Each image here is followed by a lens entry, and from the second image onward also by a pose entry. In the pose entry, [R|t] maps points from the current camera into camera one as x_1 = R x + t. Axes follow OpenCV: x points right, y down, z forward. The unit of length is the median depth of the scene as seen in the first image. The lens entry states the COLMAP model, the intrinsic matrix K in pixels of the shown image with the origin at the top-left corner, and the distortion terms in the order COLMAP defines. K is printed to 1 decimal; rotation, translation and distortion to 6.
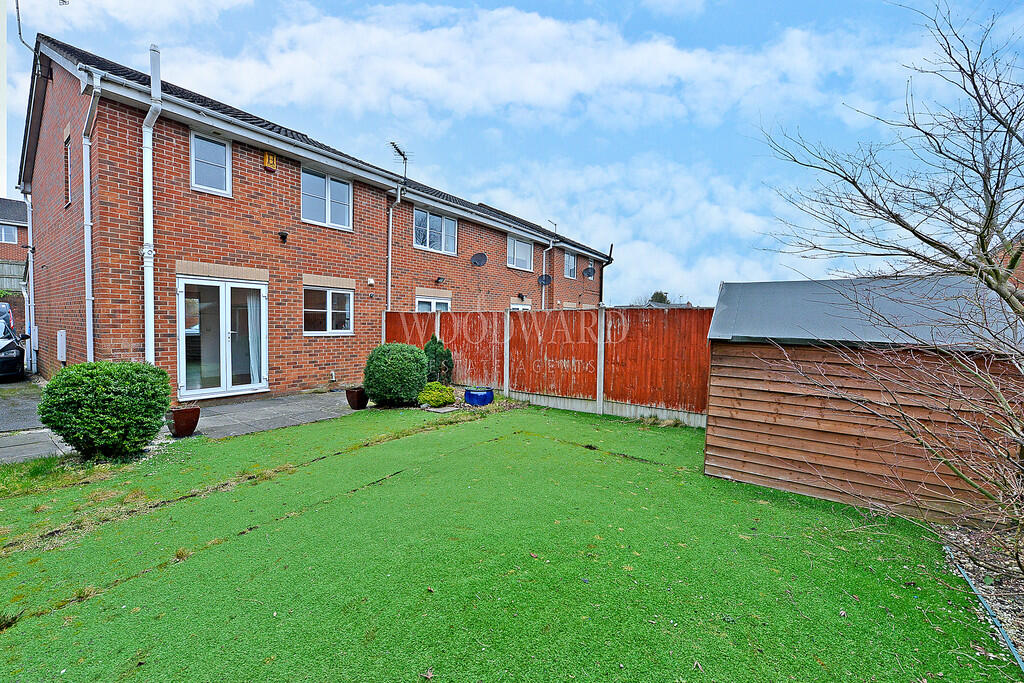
lens RADIAL K [[405.6, 0, 514.4], [0, 405.6, 336.6], [0, 0, 1]] dist [-0.008814, -0.000294]
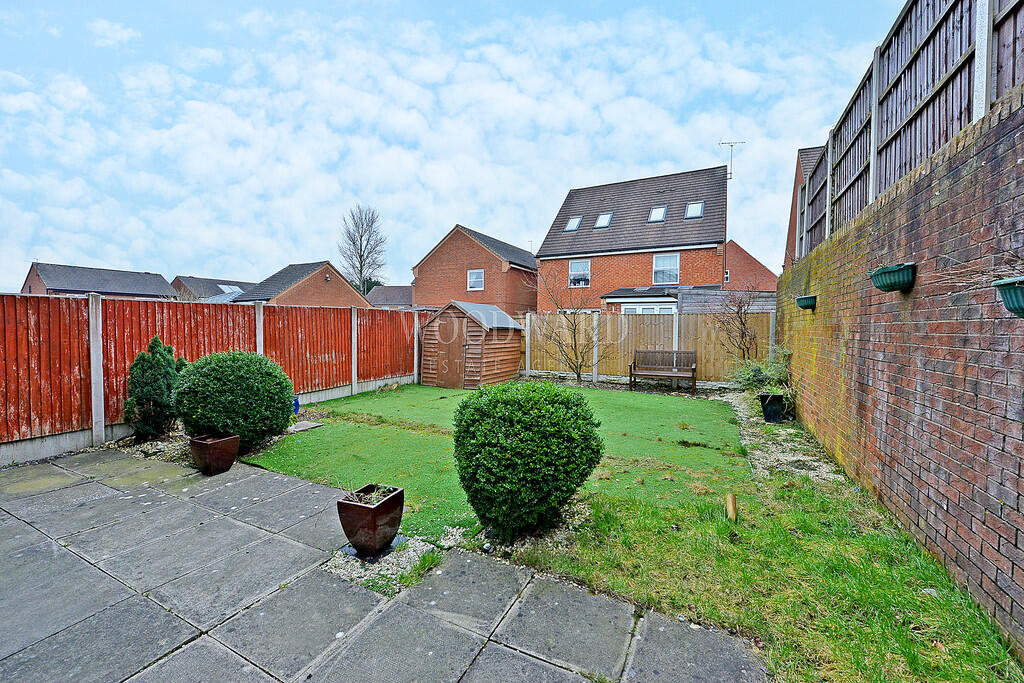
lens RADIAL K [[405.6, 0, 514.4], [0, 405.6, 336.6], [0, 0, 1]] dist [-0.008814, -0.000294]
pose [[-0.162355, -0.041254, 0.985870, -1.035805], [0.022219, 0.998719, 0.045451, -0.027650], [-0.986482, 0.029284, -0.161231, 0.693179]]
